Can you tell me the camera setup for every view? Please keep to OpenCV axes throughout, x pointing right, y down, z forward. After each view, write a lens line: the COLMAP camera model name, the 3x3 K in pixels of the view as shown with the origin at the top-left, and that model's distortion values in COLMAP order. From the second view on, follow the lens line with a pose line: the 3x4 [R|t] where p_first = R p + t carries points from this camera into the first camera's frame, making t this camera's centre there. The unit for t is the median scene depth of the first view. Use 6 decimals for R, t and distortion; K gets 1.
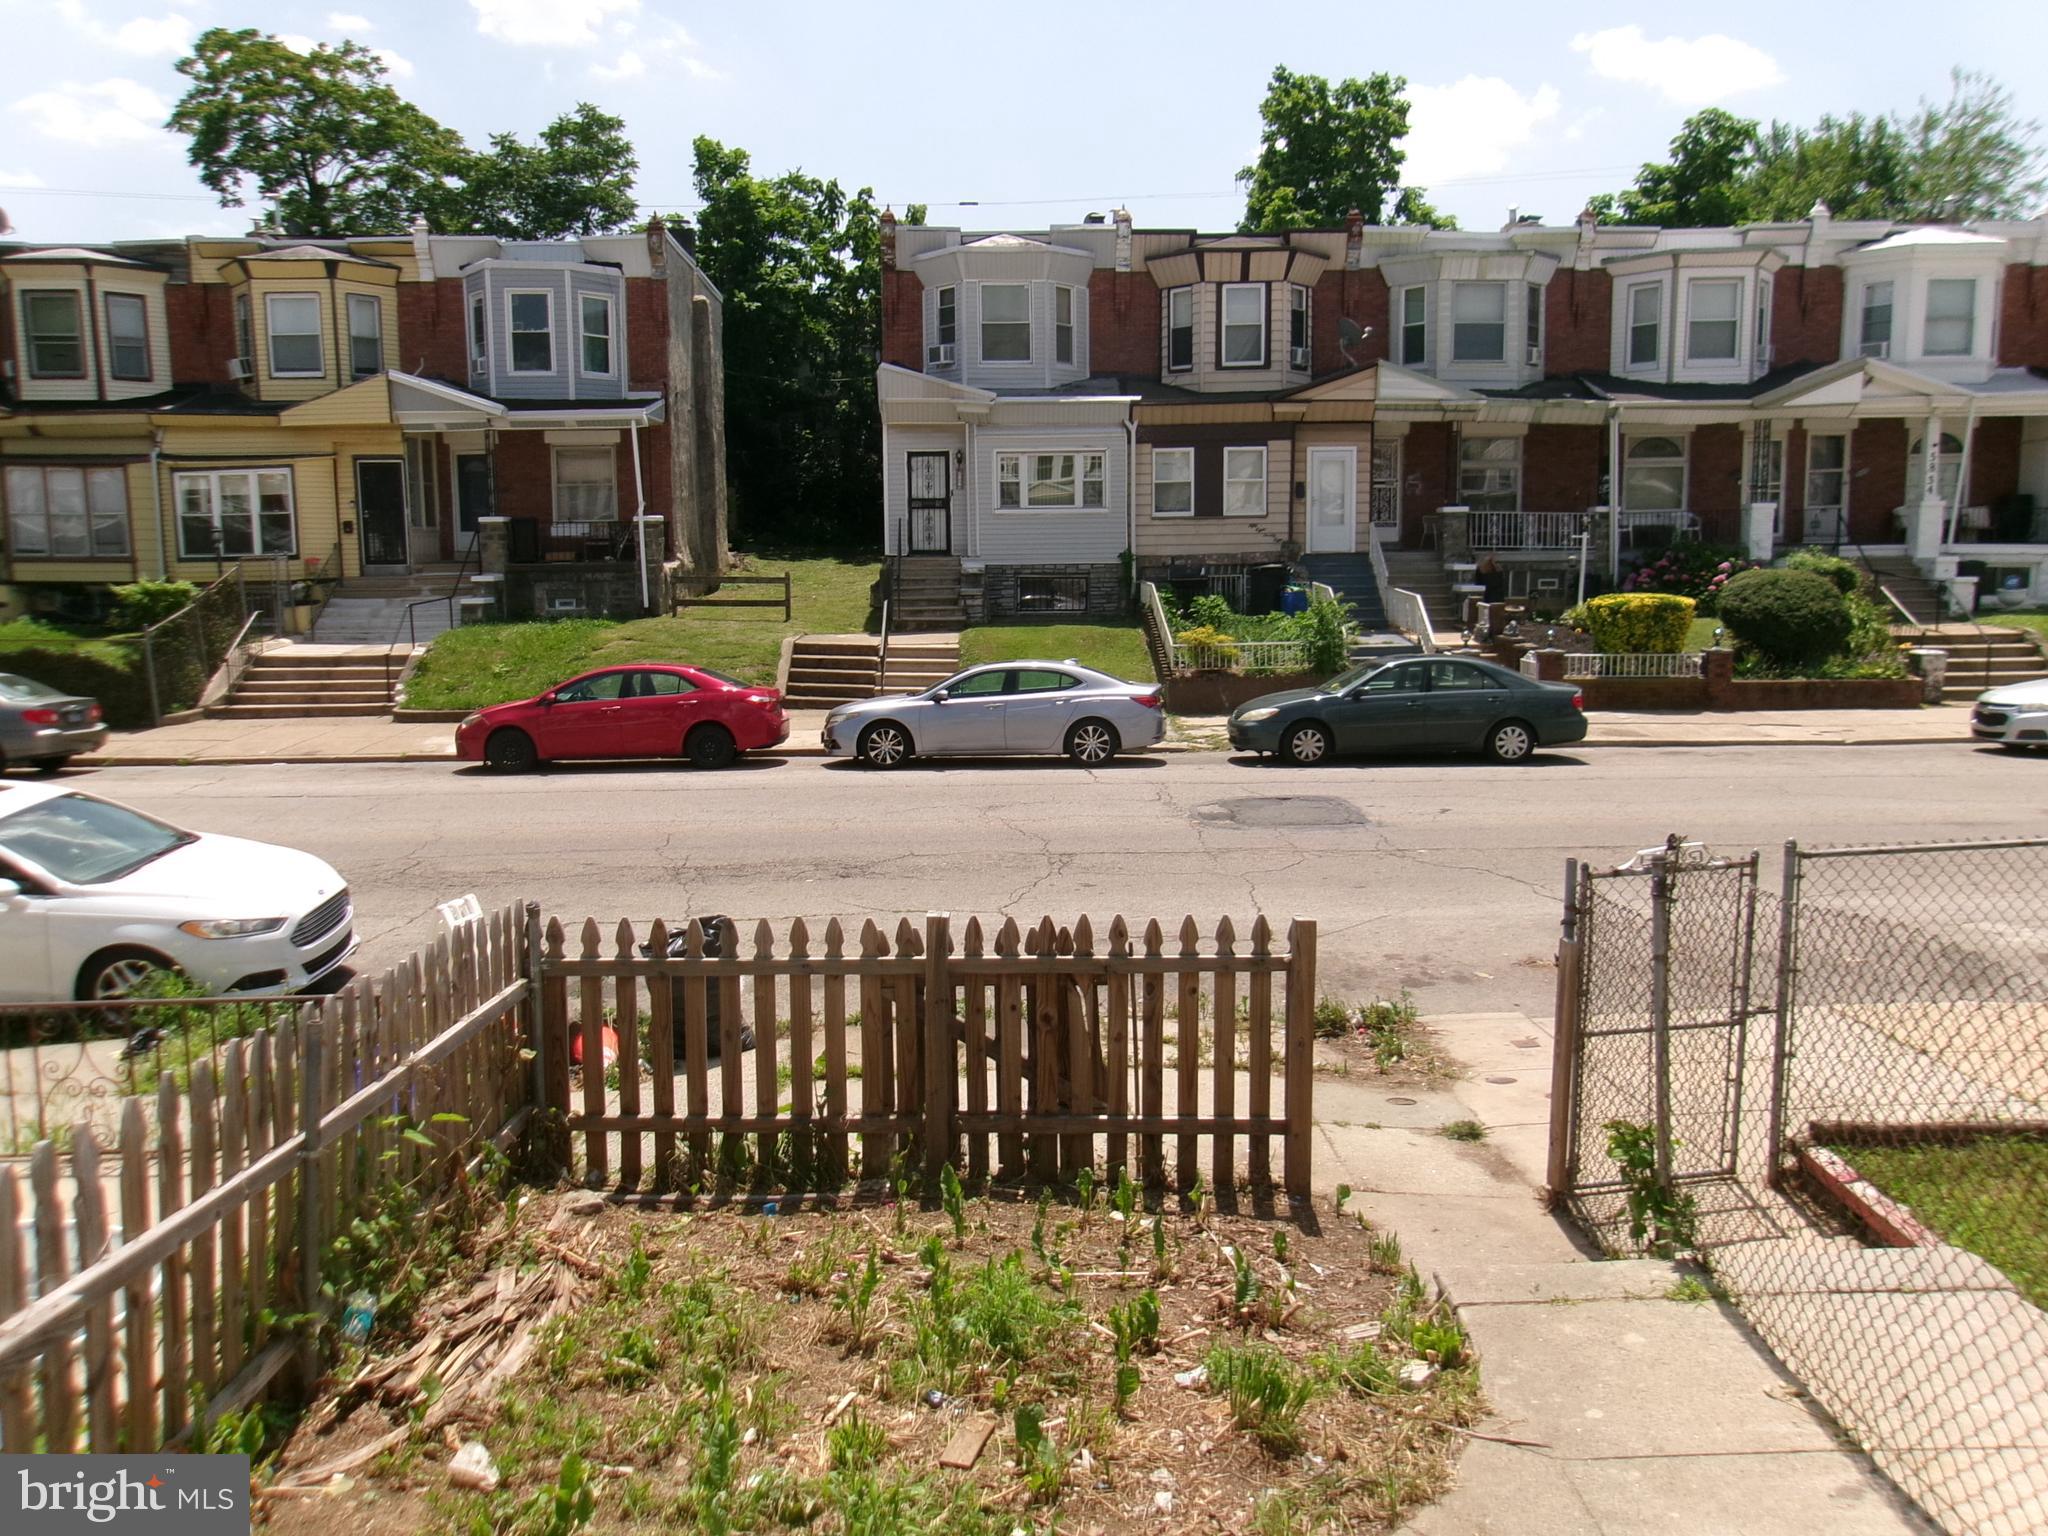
lens RADIAL K [[1583.5, 0, 1029.1], [0, 1583.5, 765.5], [0, 0, 1]] dist [-0.039897, 0.049947]
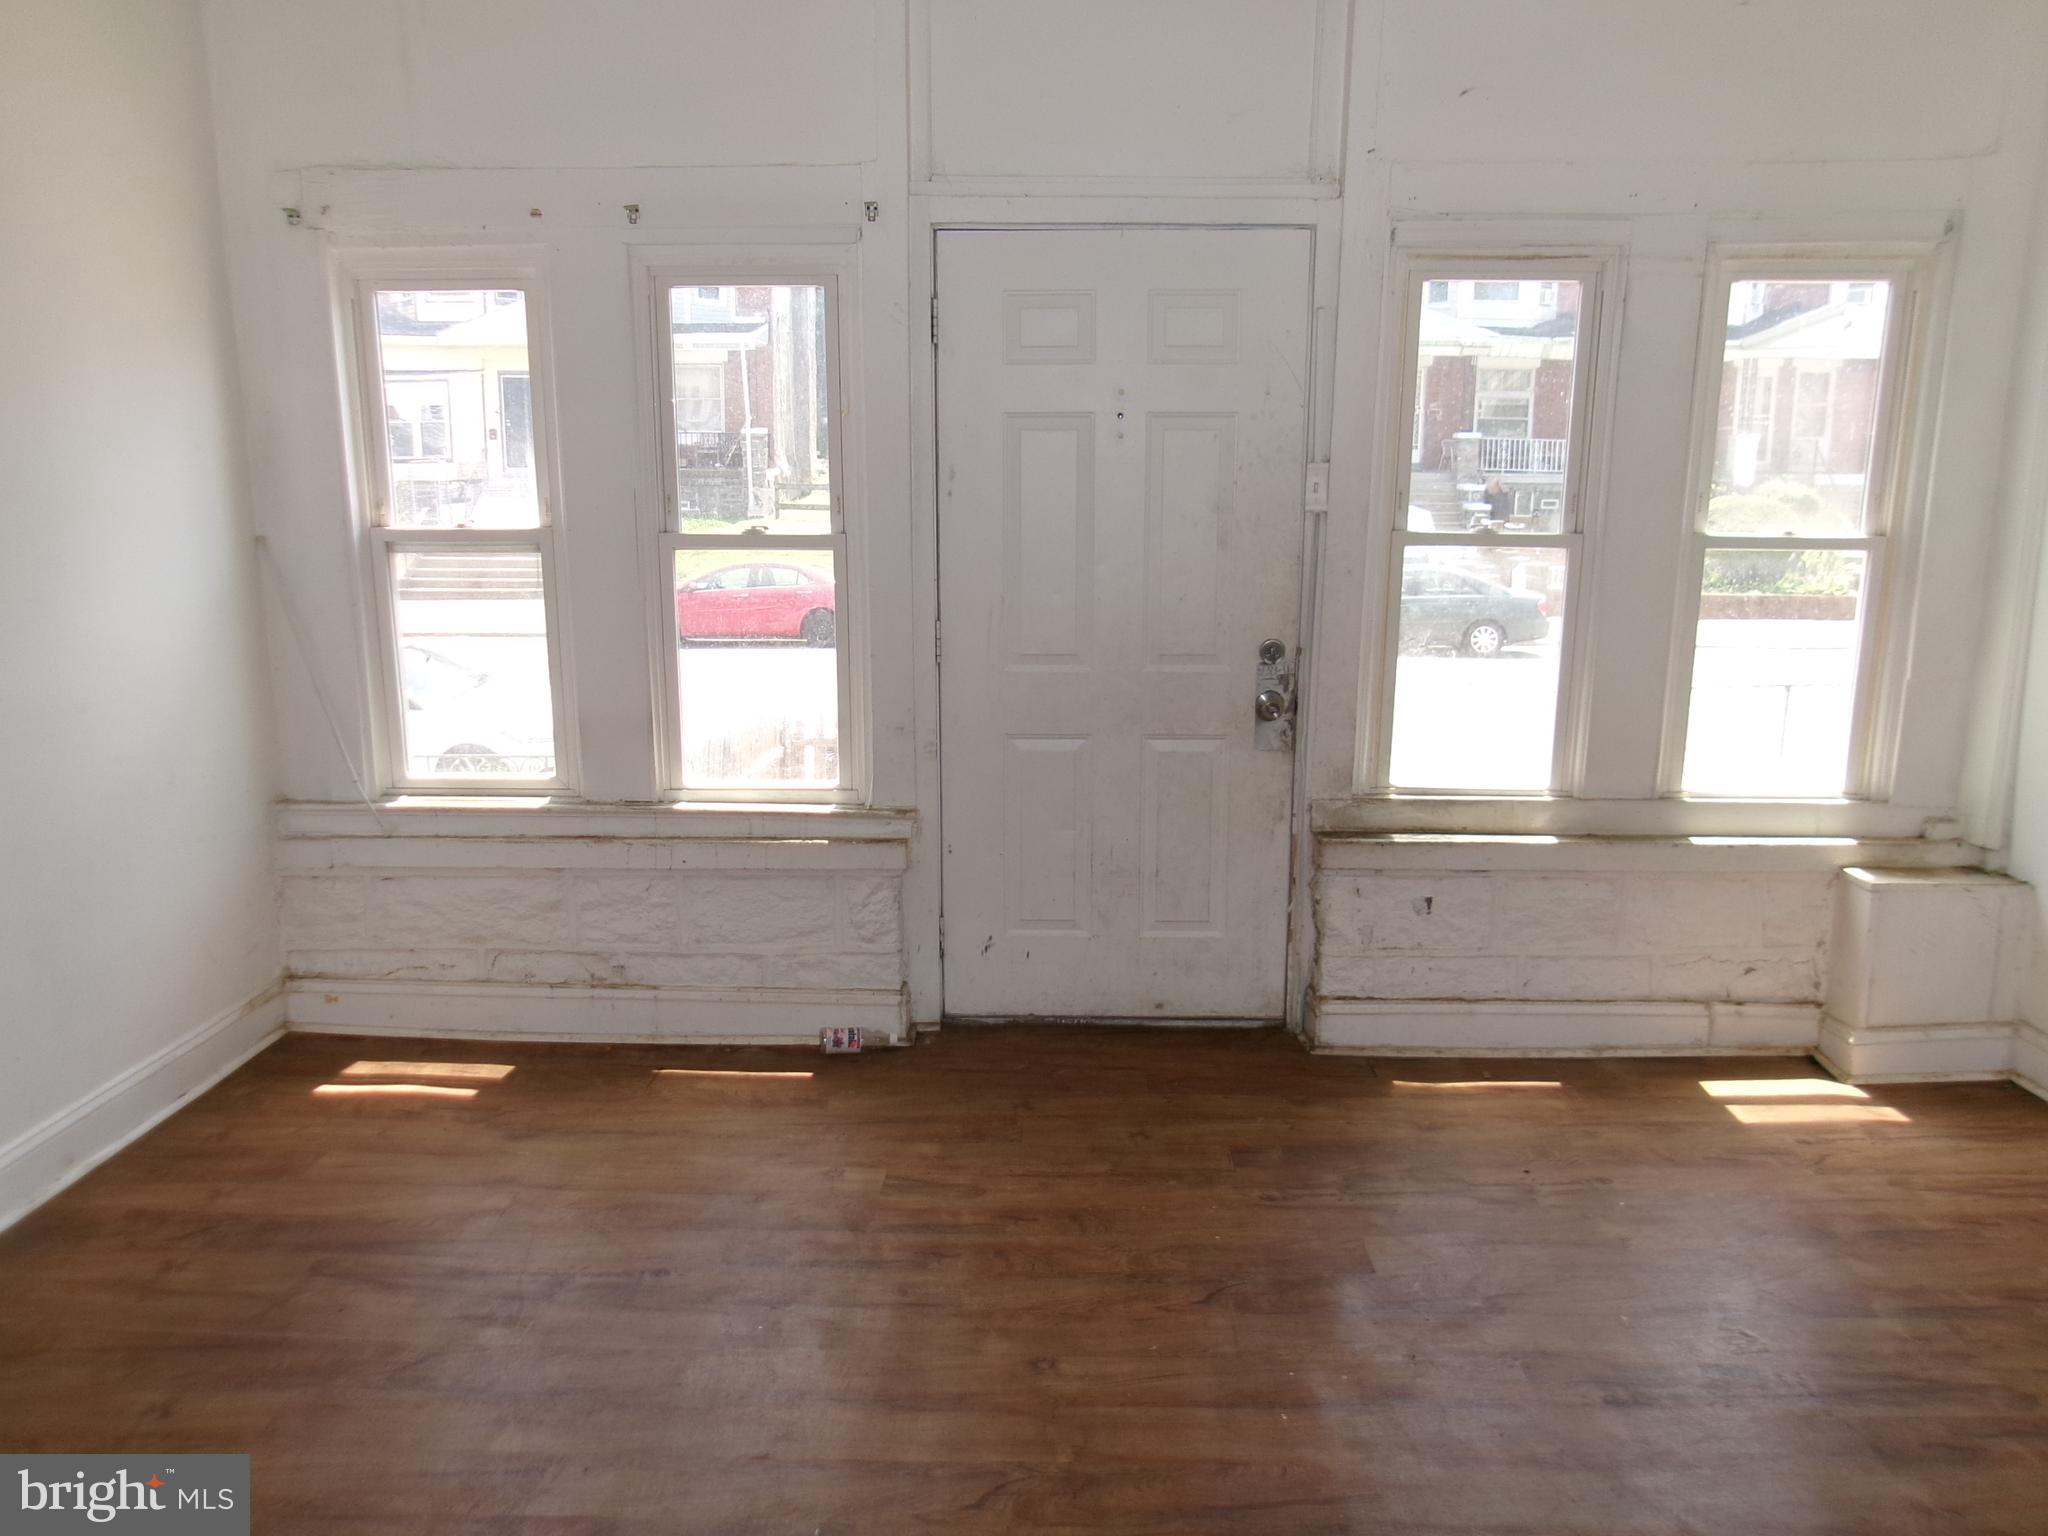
lens RADIAL K [[1583.5, 0, 1022.2], [0, 1583.5, 775.8], [0, 0, 1]] dist [-0.039897, 0.049947]
pose [[0.999012, 0.024804, -0.036876, 0.000023], [-0.022244, 0.997417, 0.068296, 0.009529], [0.038475, -0.067408, 0.996983, -0.145006]]
